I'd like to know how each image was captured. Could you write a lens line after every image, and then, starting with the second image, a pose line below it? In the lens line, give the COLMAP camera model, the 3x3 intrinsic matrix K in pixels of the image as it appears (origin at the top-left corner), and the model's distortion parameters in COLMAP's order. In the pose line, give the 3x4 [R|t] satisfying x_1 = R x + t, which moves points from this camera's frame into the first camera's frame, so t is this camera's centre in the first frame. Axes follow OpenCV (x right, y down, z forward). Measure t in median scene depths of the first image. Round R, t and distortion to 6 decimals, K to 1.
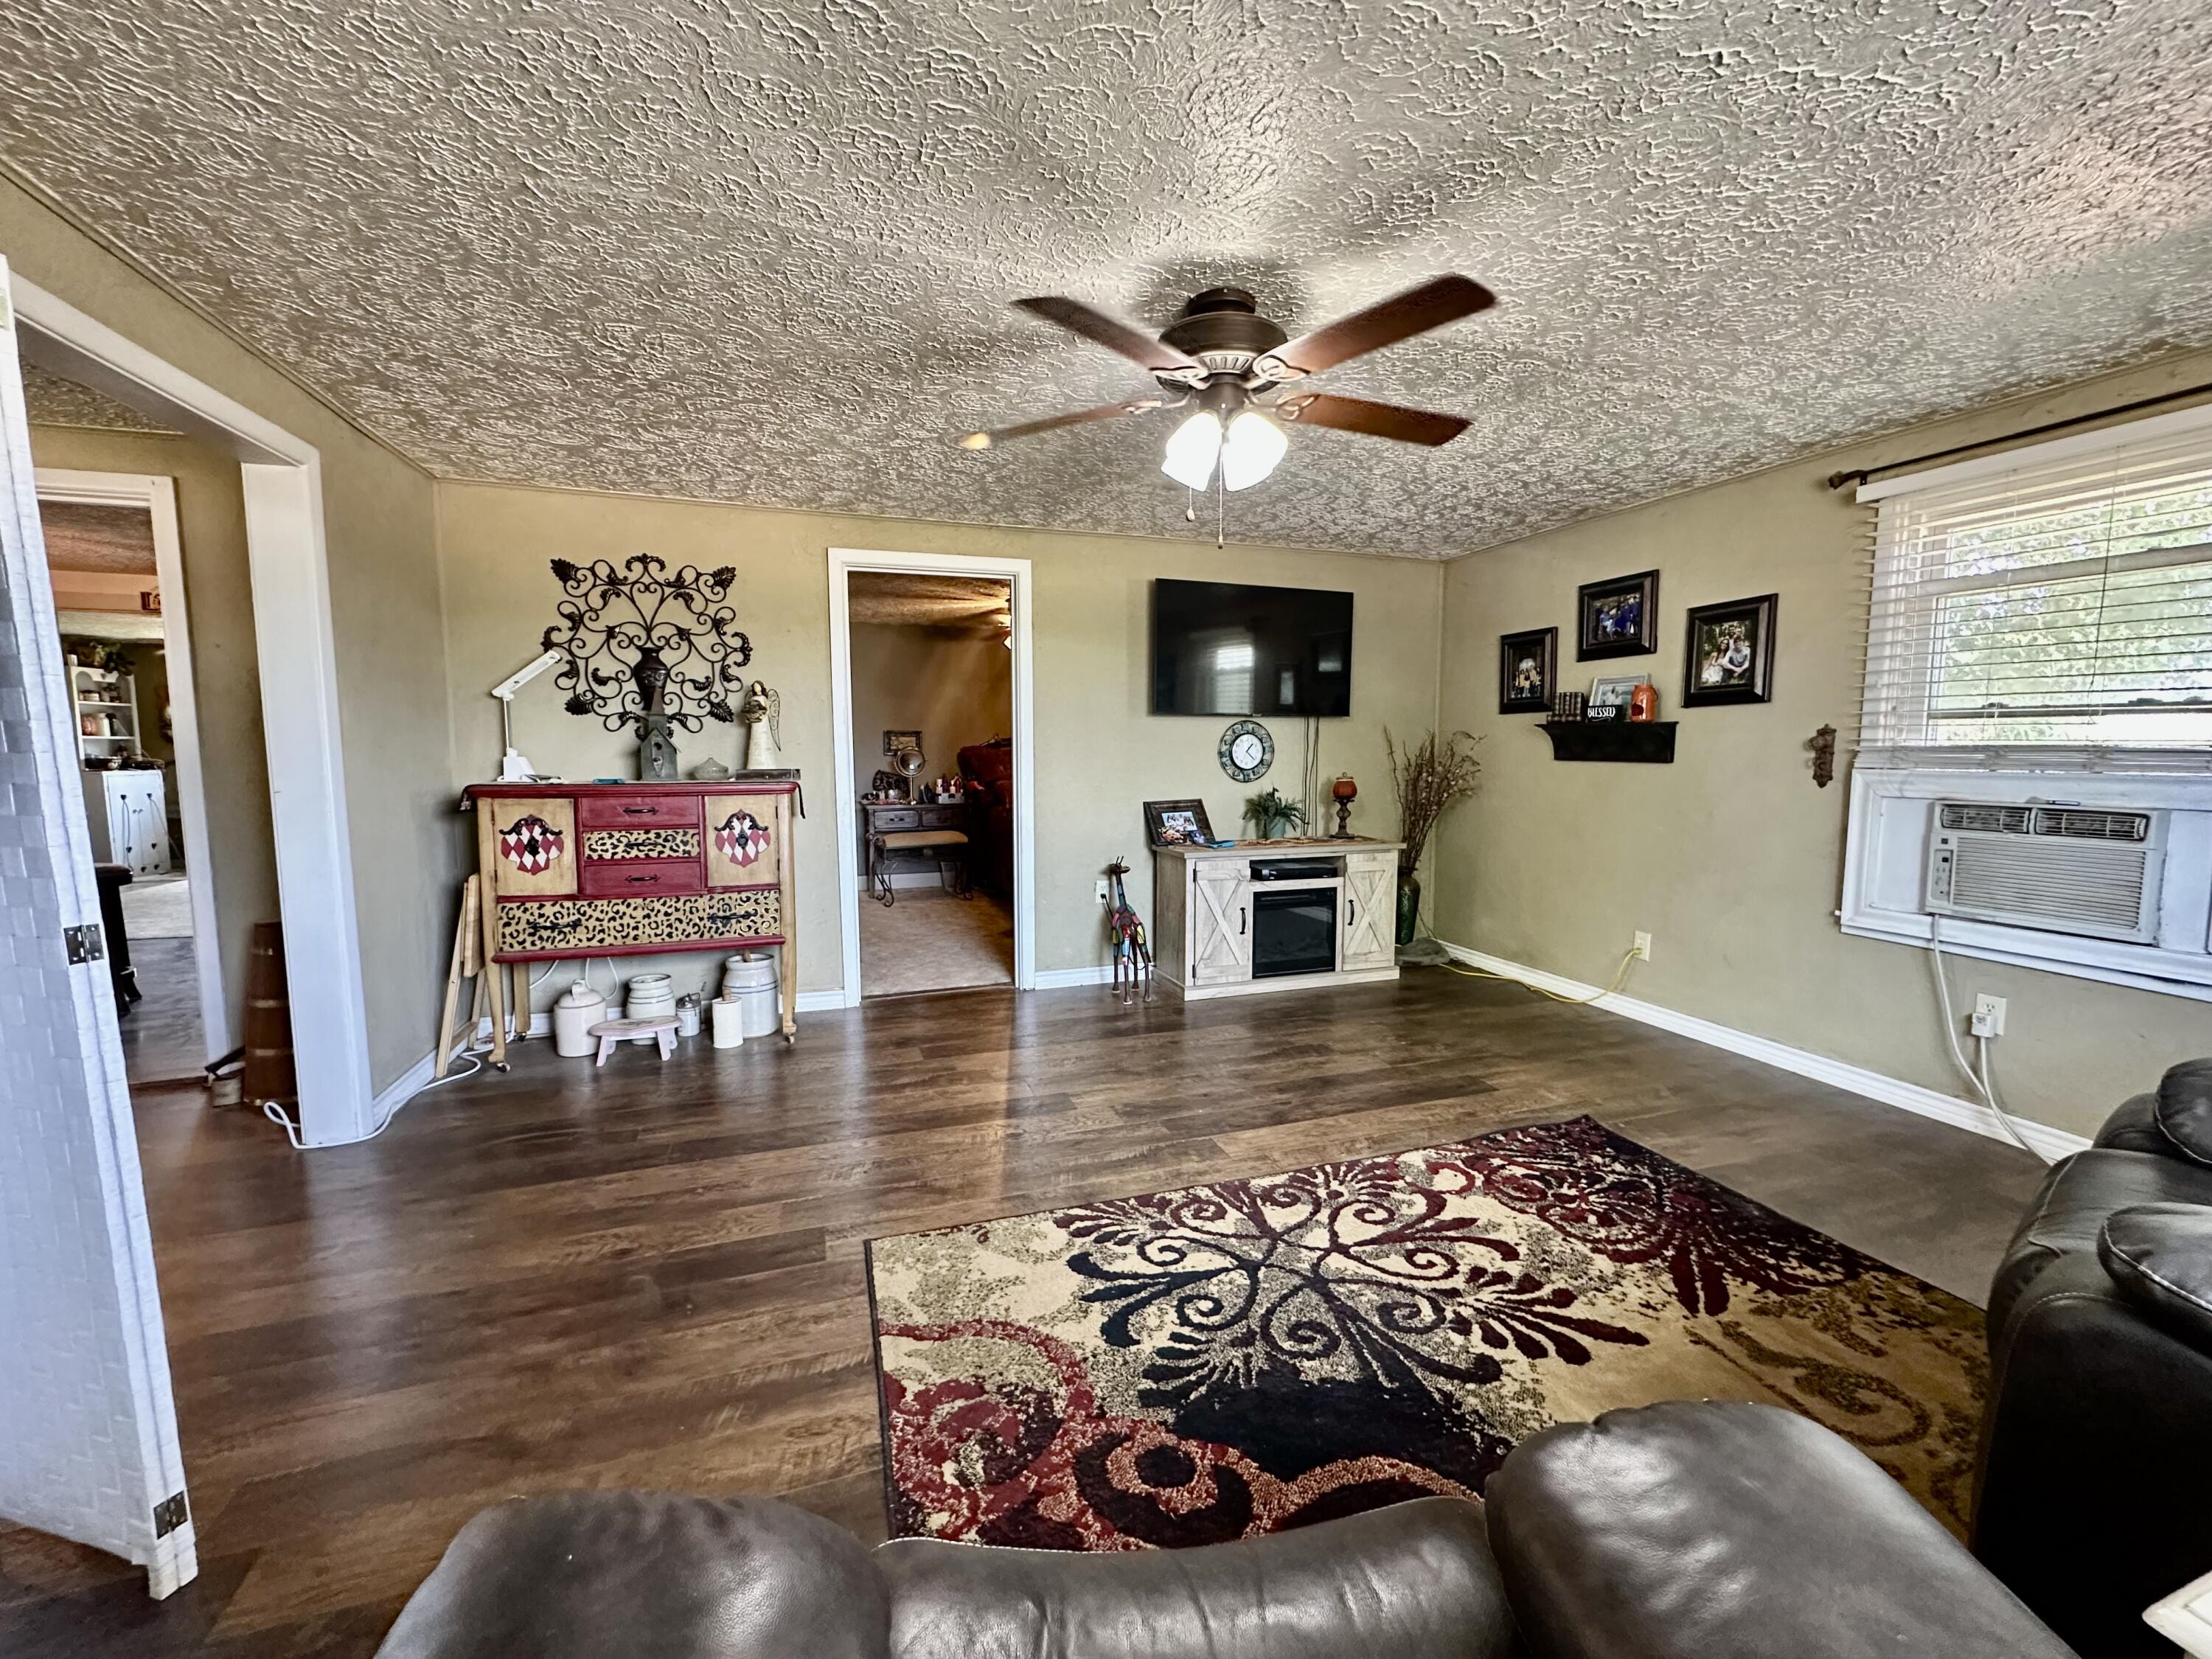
lens RADIAL K [[882.9, 0, 1115.4], [0, 882.9, 826.7], [0, 0, 1]] dist [-0.000382, 0.000204]
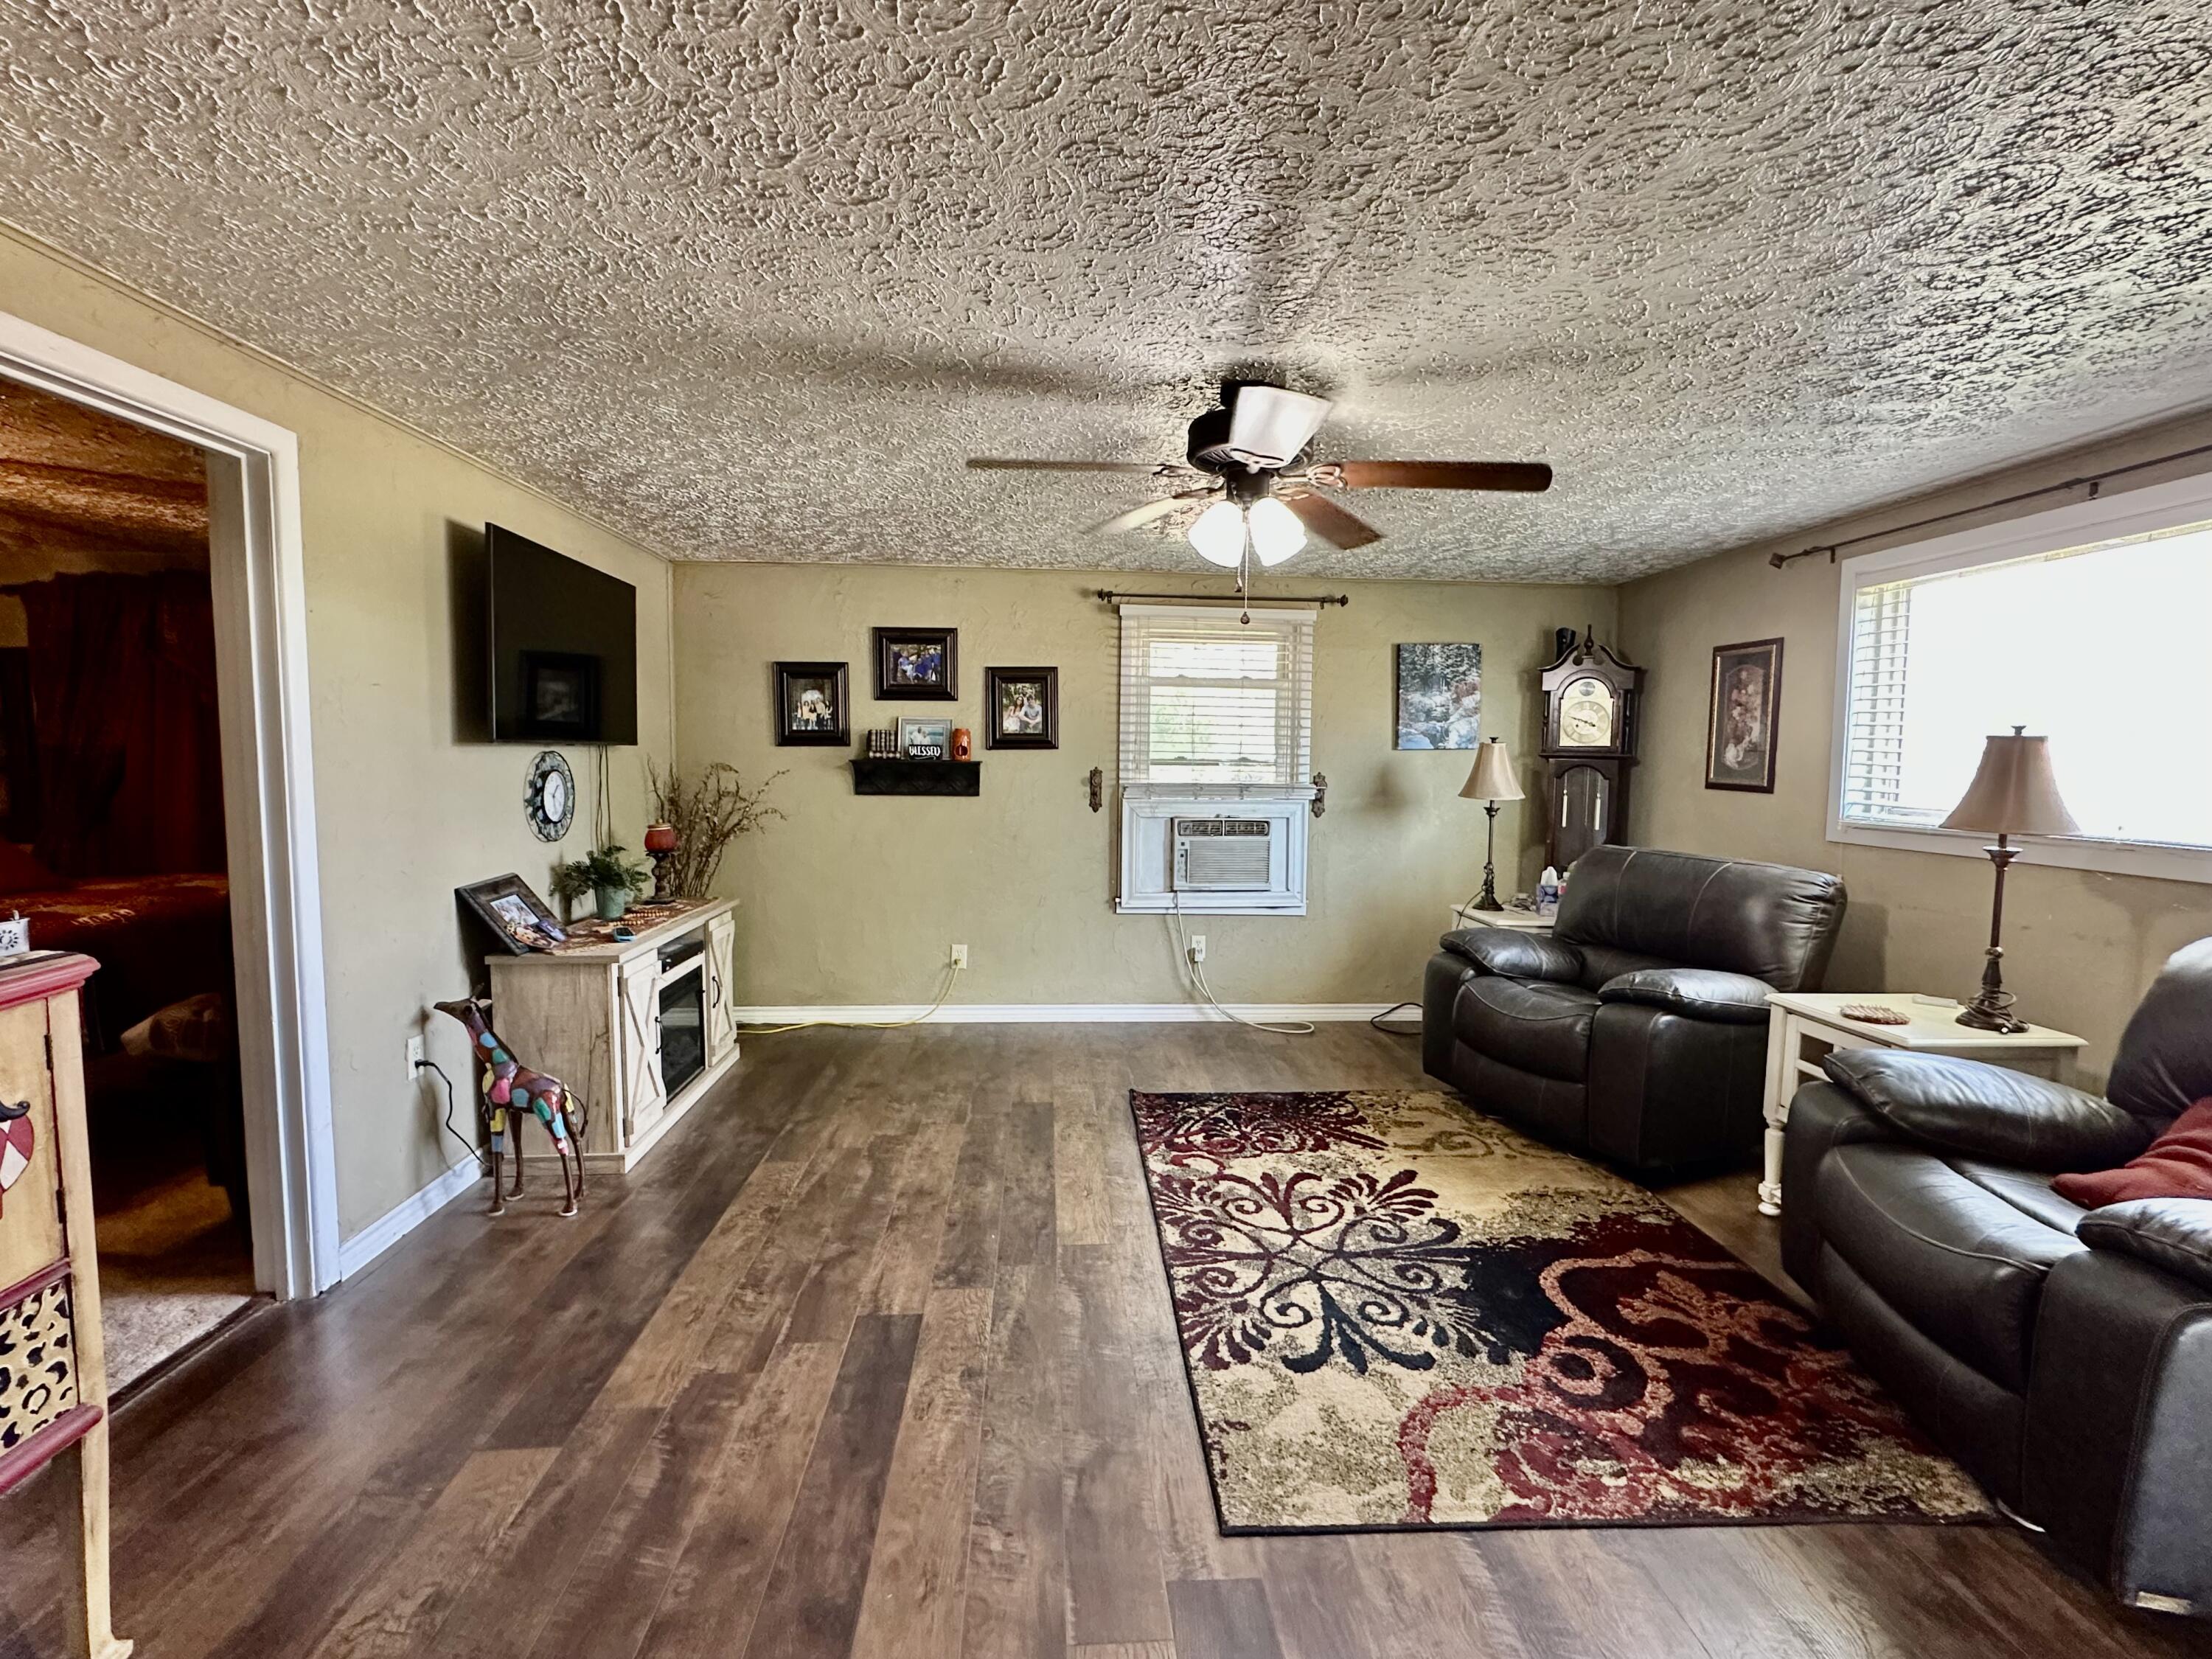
lens RADIAL K [[991.2, 0, 1112.1], [0, 991.2, 828.7], [0, 0, 1]] dist [-0.000677, 0.000234]
pose [[0.267249, -0.069613, 0.961110, -0.940179], [0.077930, 0.995682, 0.050448, -0.130315], [-0.960471, 0.061417, 0.271520, 0.758134]]
